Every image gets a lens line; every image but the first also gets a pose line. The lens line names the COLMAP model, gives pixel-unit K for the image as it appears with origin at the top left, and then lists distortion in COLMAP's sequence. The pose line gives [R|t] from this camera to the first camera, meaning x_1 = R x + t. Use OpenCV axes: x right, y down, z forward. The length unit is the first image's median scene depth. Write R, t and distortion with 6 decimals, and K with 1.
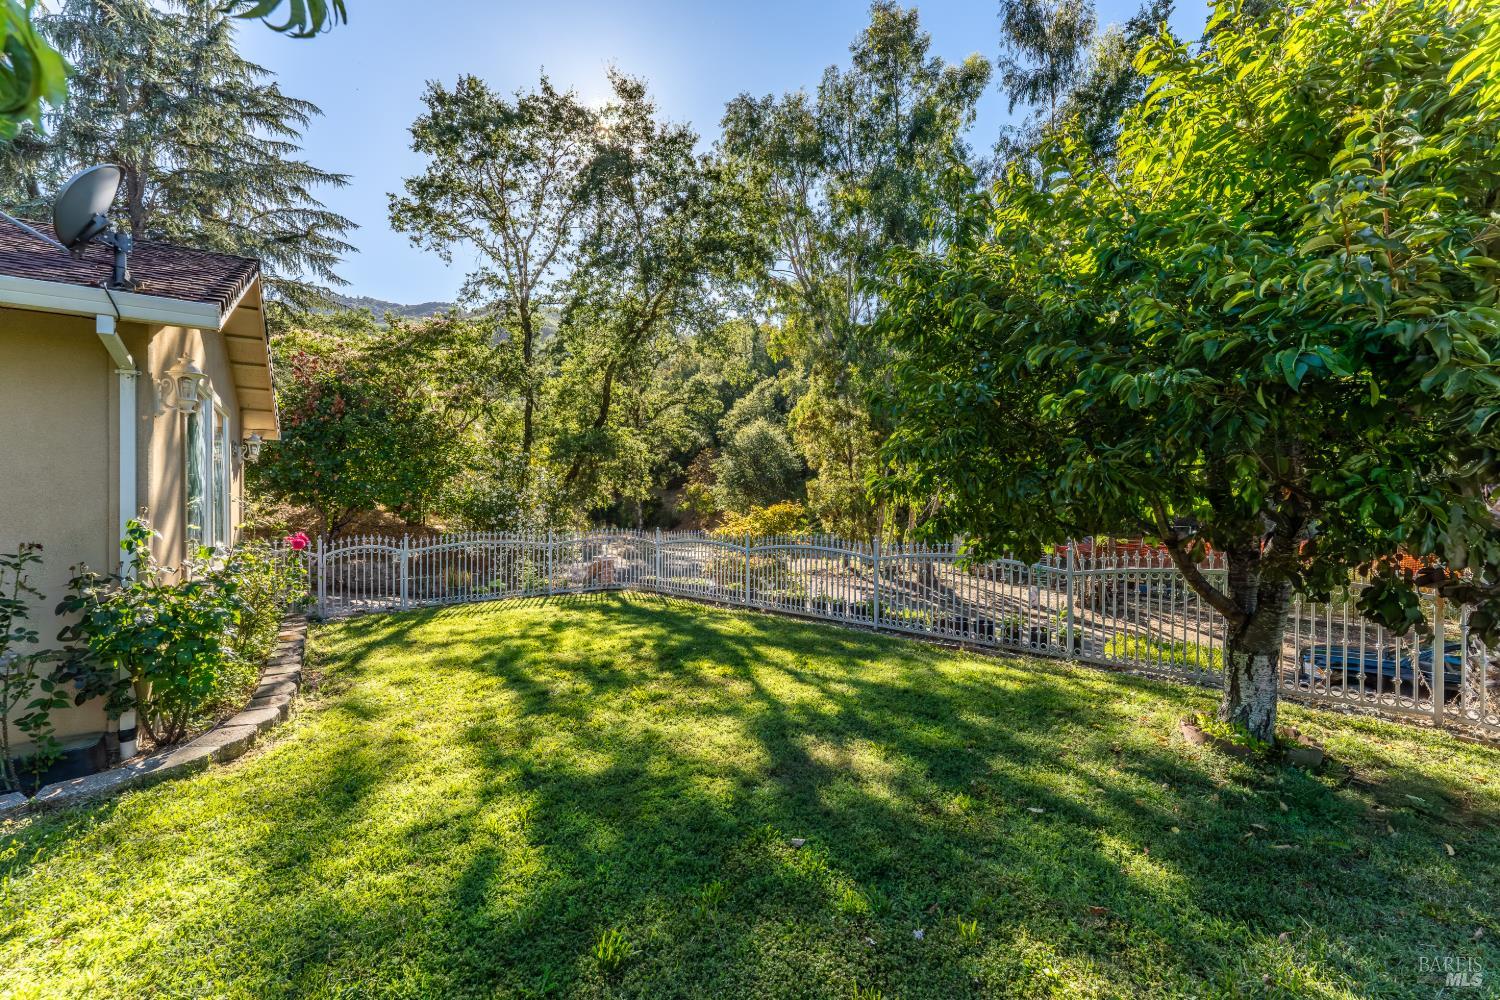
lens RADIAL K [[597.0, 0, 750.0], [0, 597.0, 500.0], [0, 0, 1]] dist [-0.001999, -0.000132]
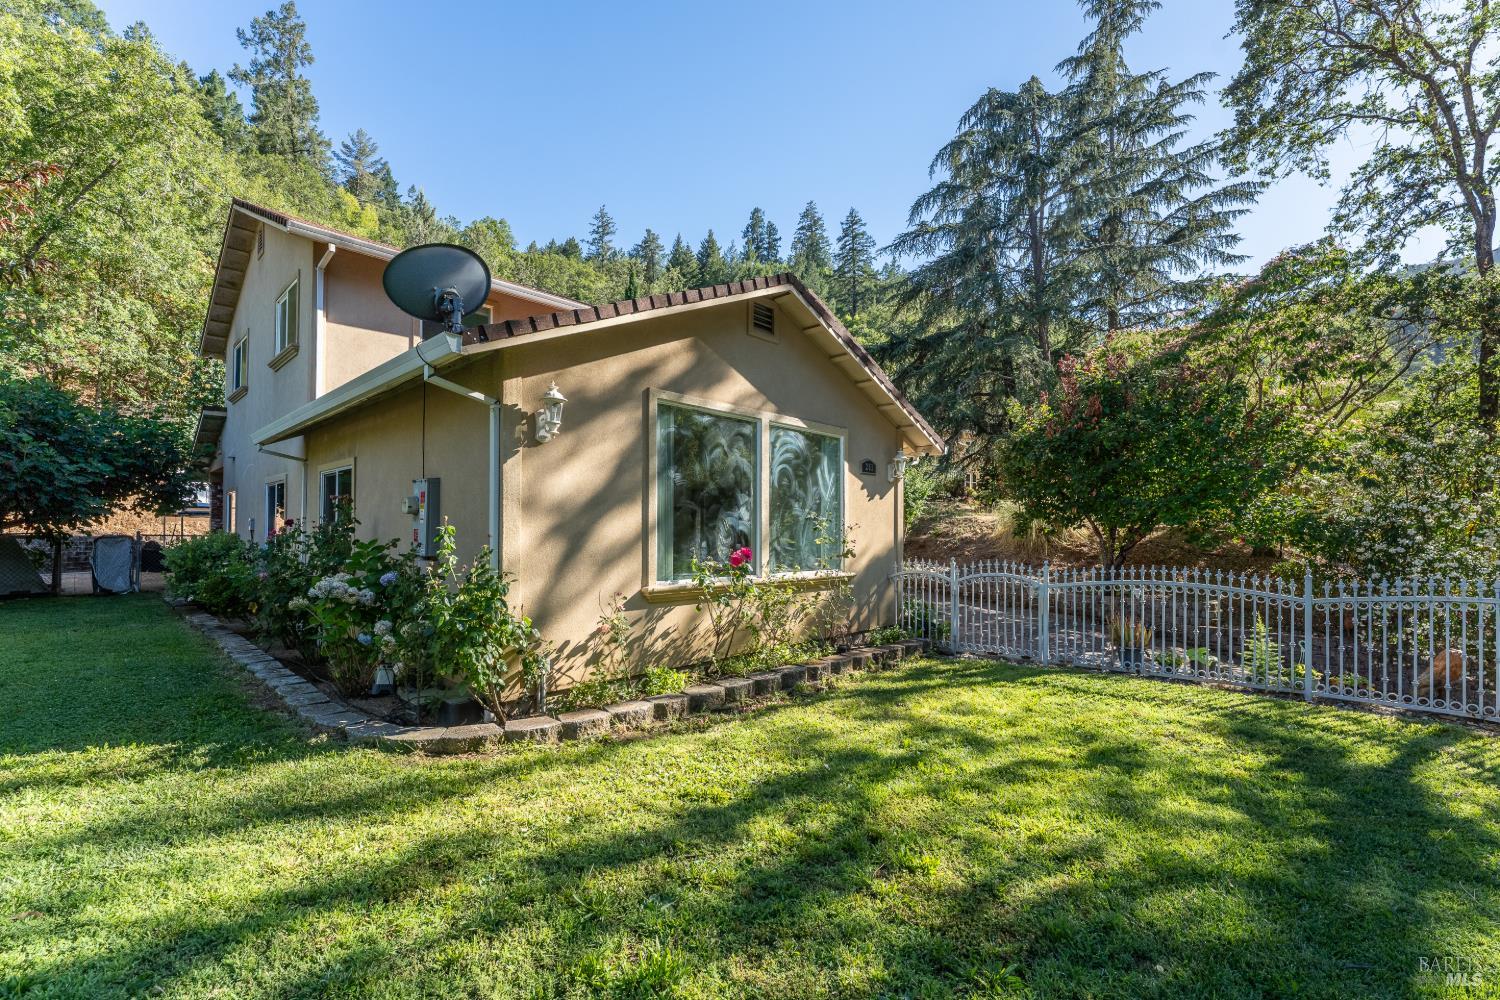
lens RADIAL K [[648.9, 0, 750.0], [0, 648.9, 500.0], [0, 0, 1]] dist [-0.000358, -0.000110]
pose [[0.218851, -0.027286, -0.975377, 0.059947], [-0.008137, 0.999523, -0.029787, 0.003175], [0.975724, 0.014455, 0.218524, 0.206146]]
